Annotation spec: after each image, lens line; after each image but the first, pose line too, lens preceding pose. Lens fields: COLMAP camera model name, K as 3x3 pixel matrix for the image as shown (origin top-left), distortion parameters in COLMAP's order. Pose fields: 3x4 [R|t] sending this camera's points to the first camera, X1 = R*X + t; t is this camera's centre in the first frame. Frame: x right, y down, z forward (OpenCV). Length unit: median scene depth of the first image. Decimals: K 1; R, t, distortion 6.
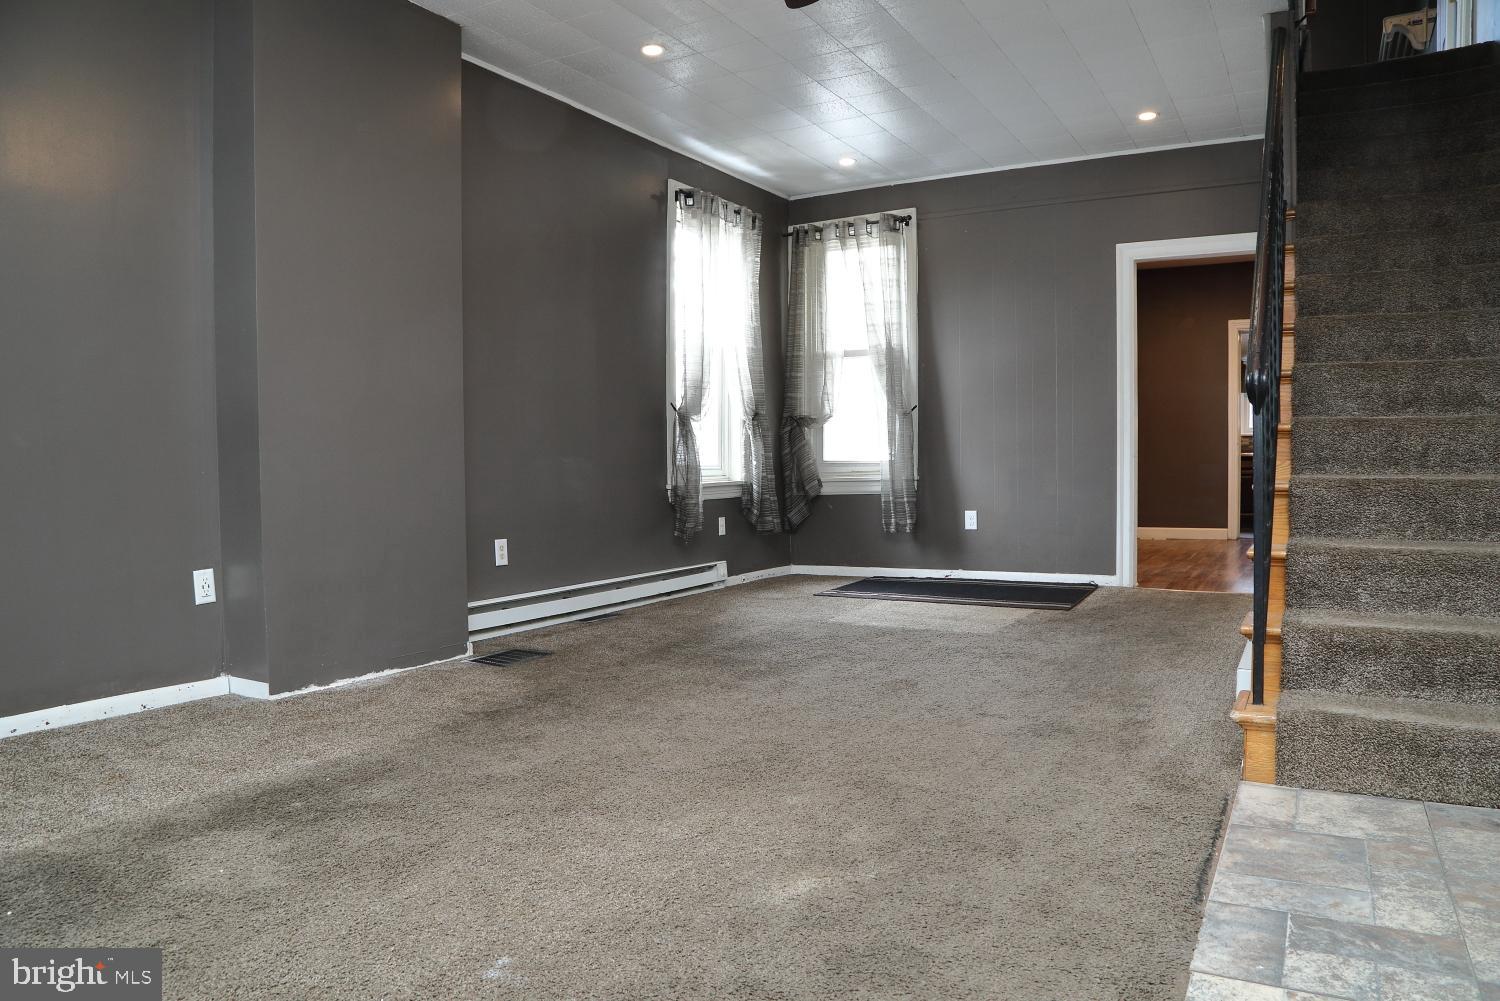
lens RADIAL K [[1044.1, 0, 727.9], [0, 1044.1, 509.7], [0, 0, 1]] dist [-0.121715, 0.057963]
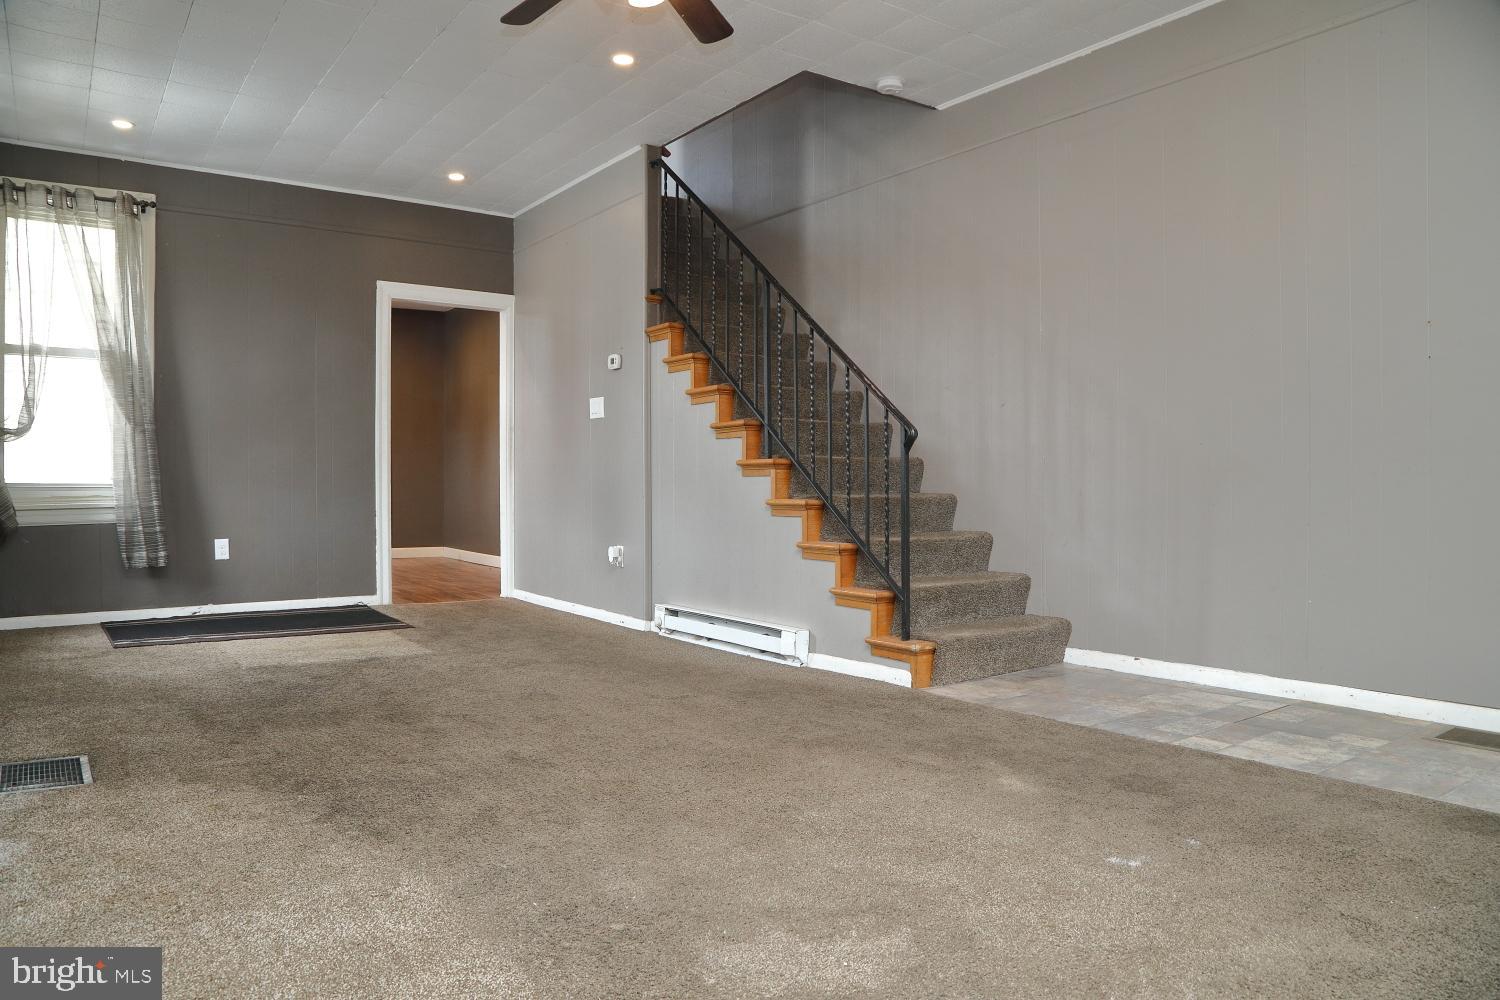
lens RADIAL K [[1011.7, 0, 774.4], [0, 1011.7, 522.7], [0, 0, 1]] dist [-0.167388, 0.095717]
pose [[0.404009, -0.018660, 0.914565, -0.351430], [0.034889, 0.999379, 0.004979, -0.000706], [-0.914090, 0.029897, 0.404409, 0.204566]]
